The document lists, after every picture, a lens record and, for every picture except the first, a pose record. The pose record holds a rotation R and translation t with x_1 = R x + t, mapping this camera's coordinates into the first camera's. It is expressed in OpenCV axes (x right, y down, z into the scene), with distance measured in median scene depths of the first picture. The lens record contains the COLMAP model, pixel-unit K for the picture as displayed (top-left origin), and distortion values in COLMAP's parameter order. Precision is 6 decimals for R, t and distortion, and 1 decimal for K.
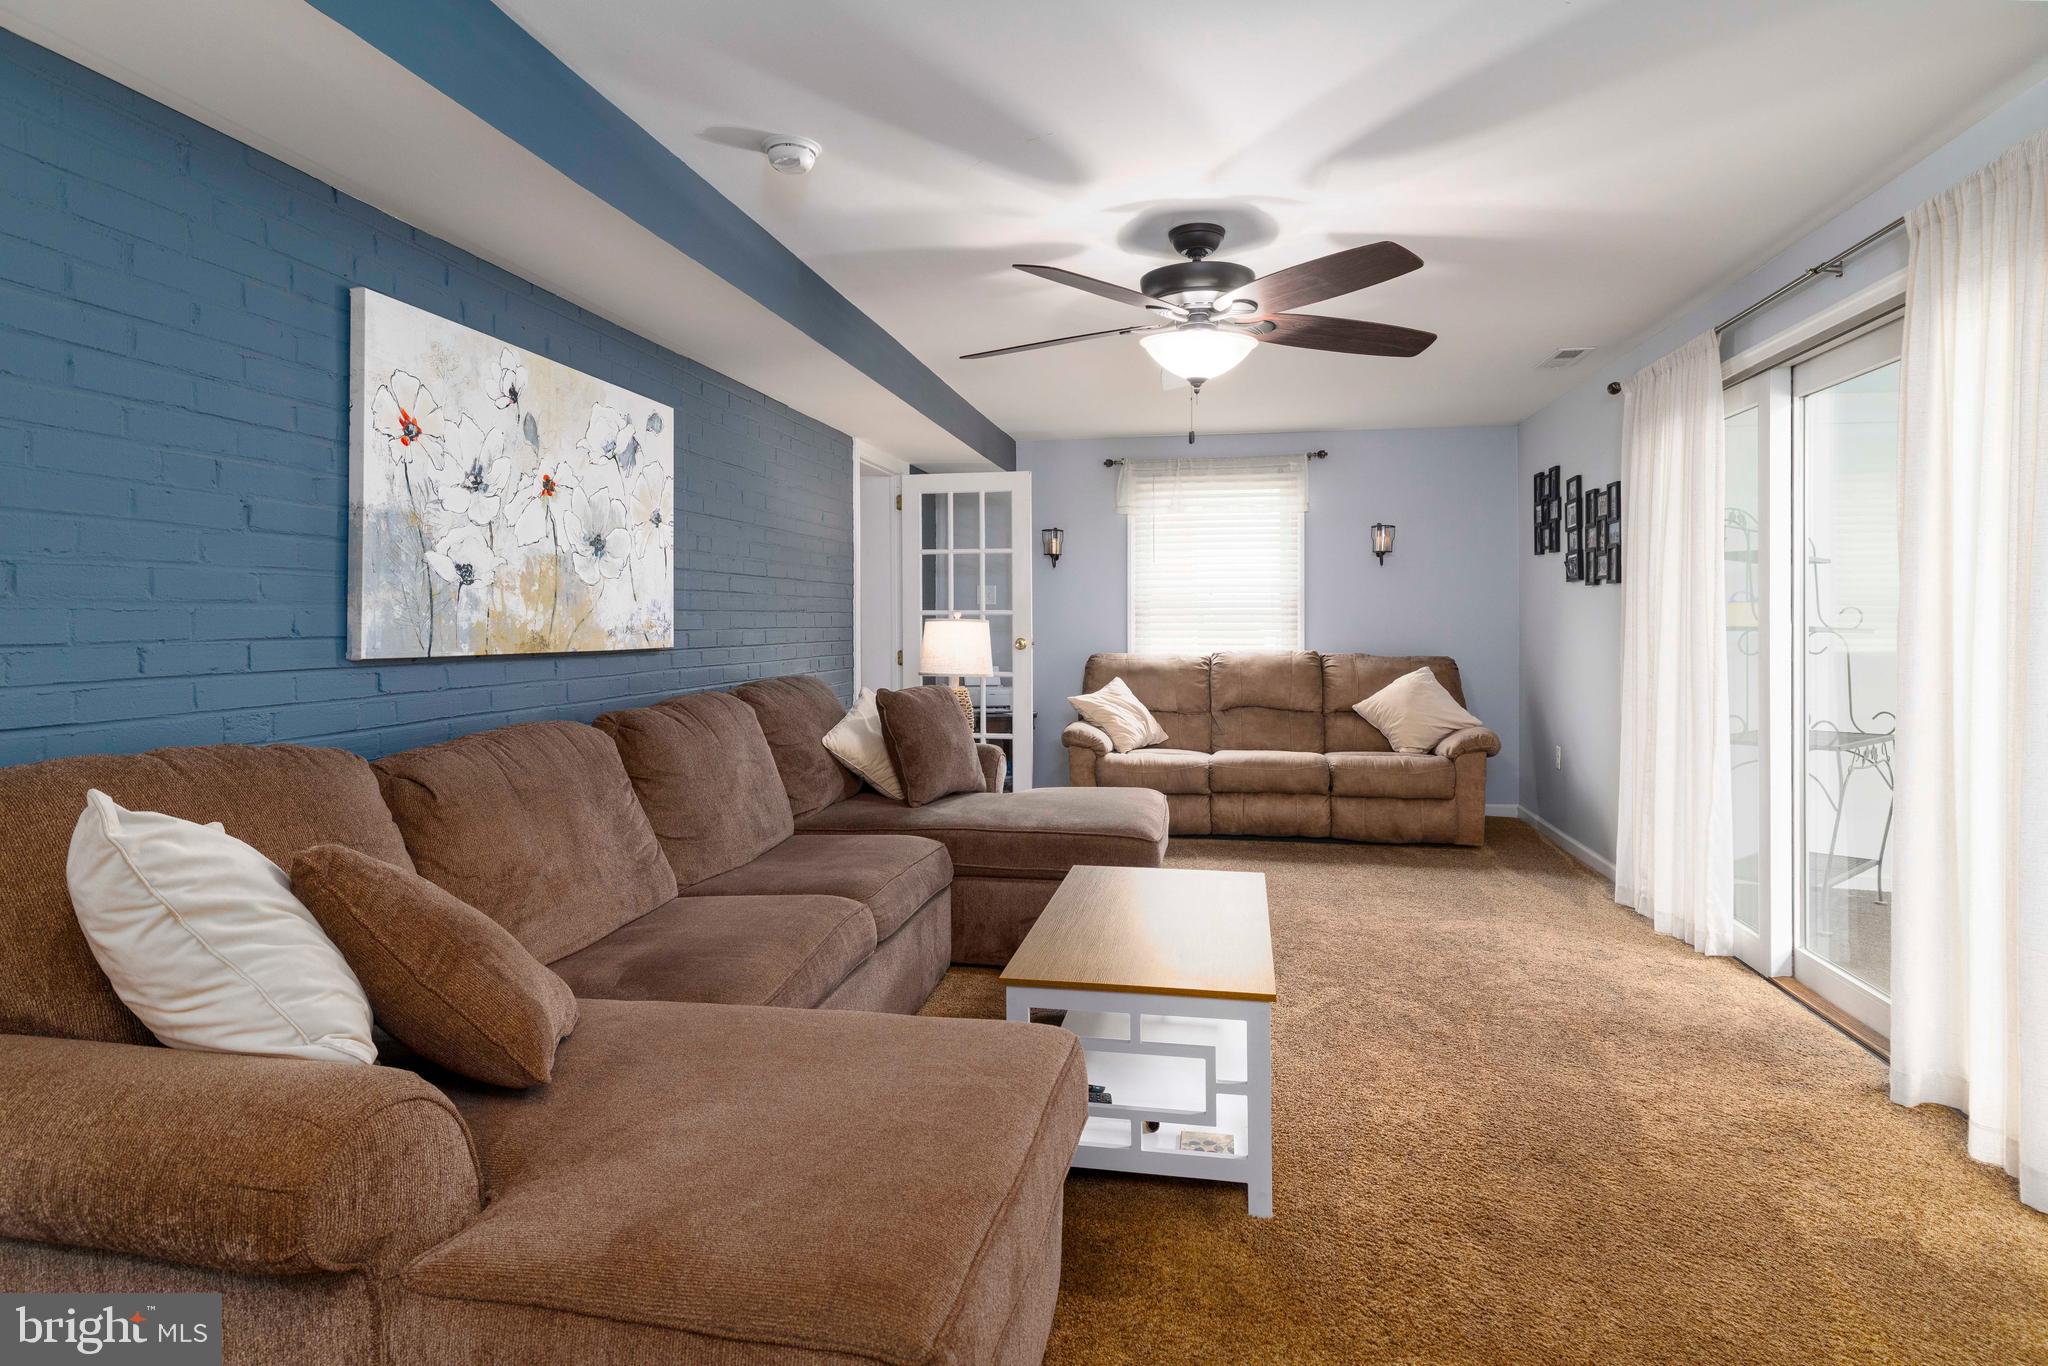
lens RADIAL K [[1080.4, 0, 1022.3], [0, 1080.4, 627.1], [0, 0, 1]] dist [-0.001489, -0.000241]
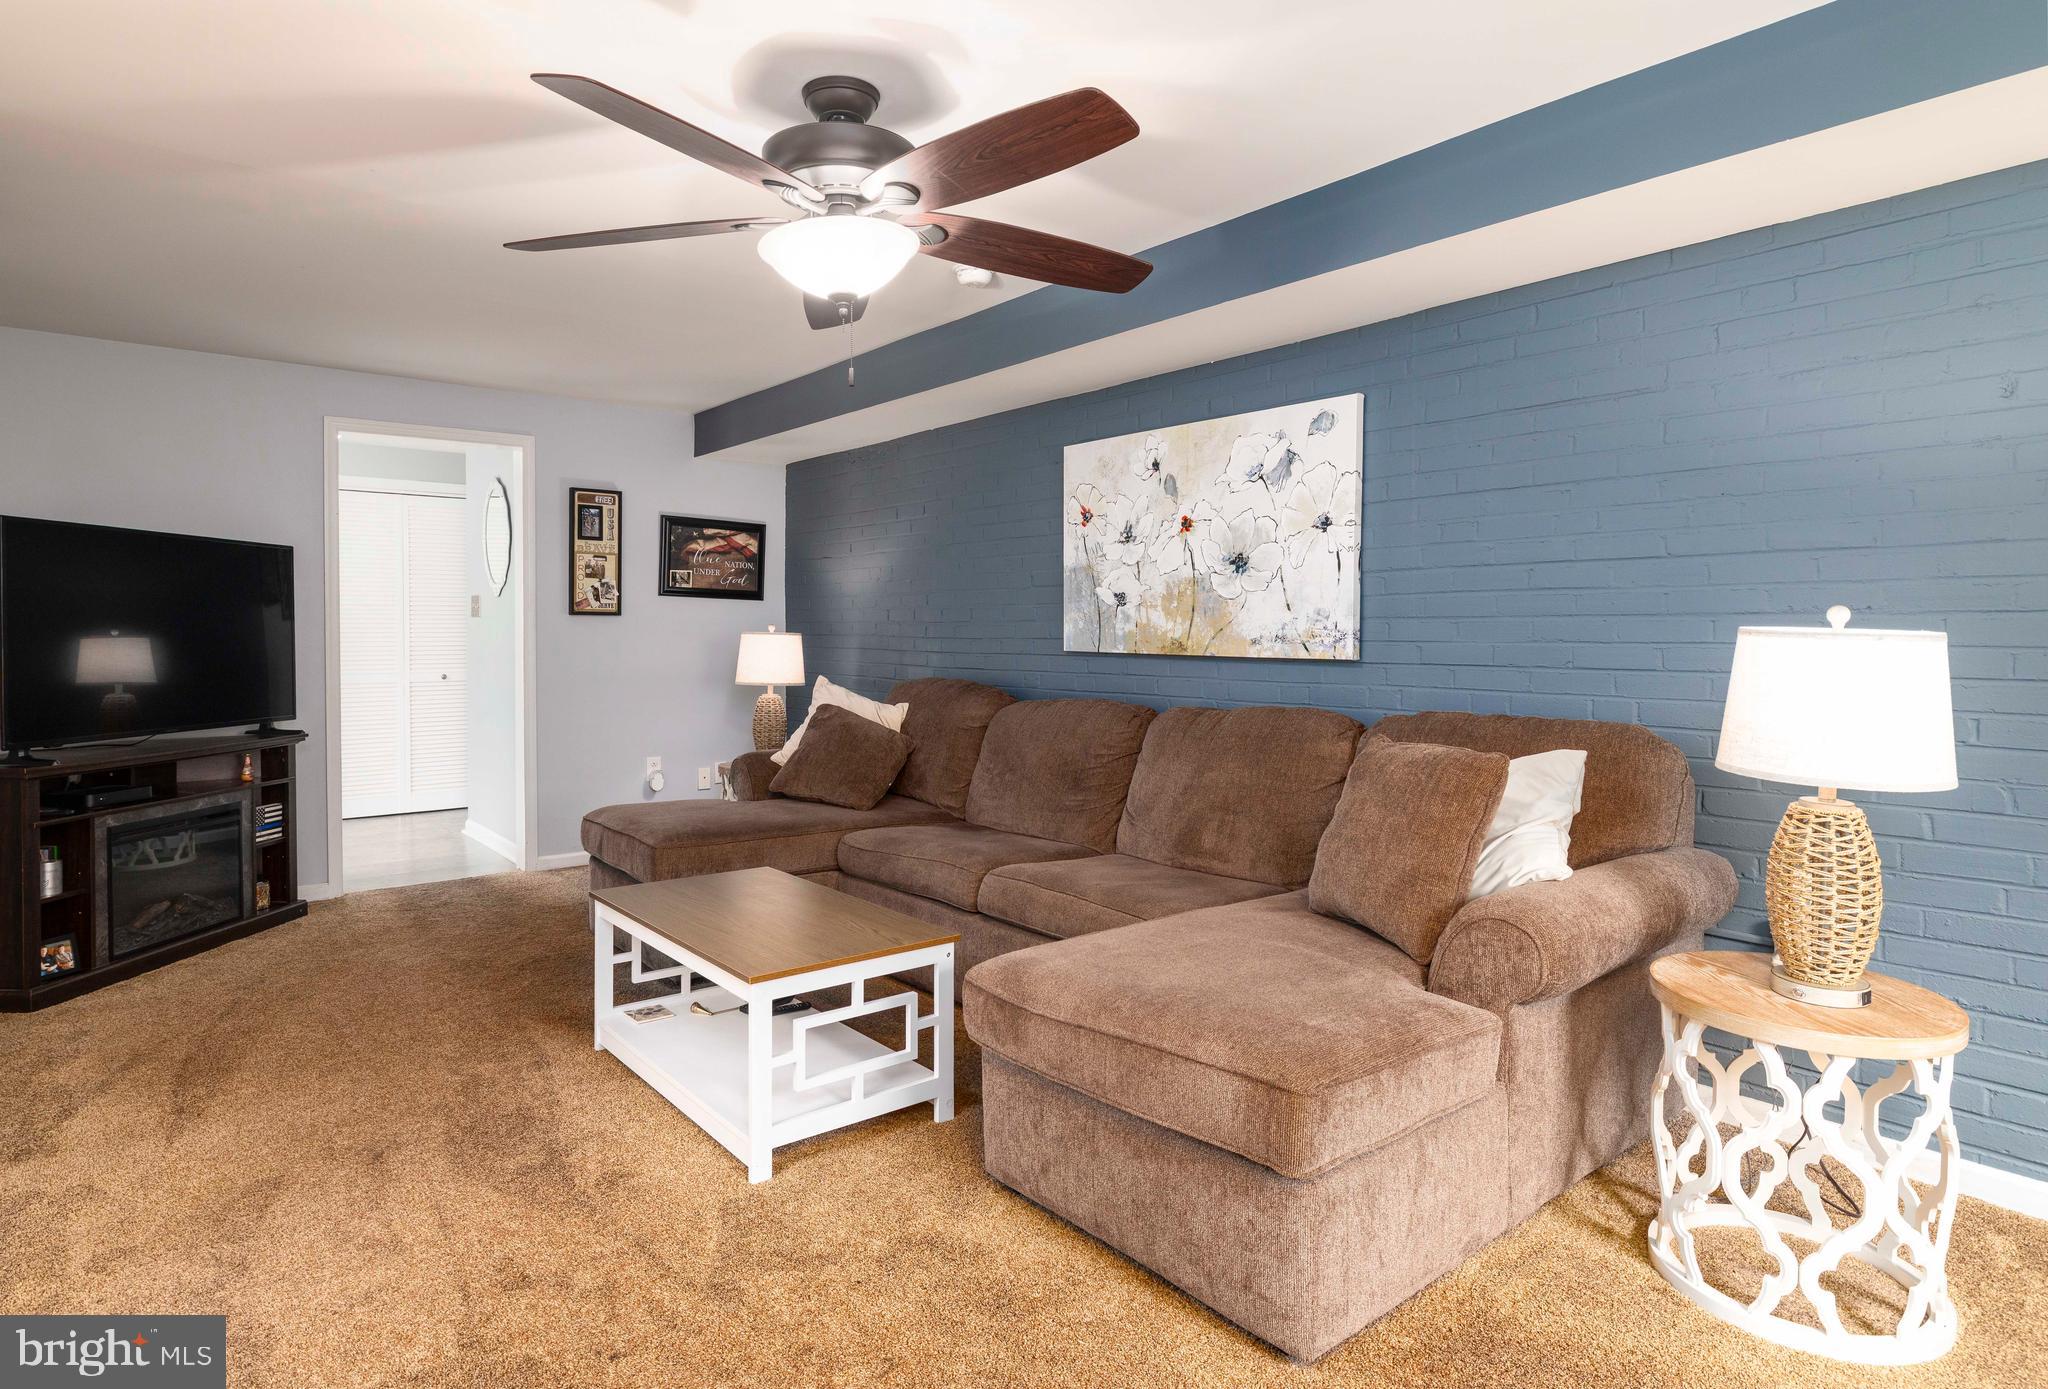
lens RADIAL K [[1112.9, 0, 1019.6], [0, 1112.9, 674.4], [0, 0, 1]] dist [-0.000453, -0.000100]
pose [[-0.635060, 0.026150, -0.772020, 0.723285], [-0.008754, 0.999119, 0.041043, -0.005857], [0.772414, 0.032823, -0.634271, 1.732374]]
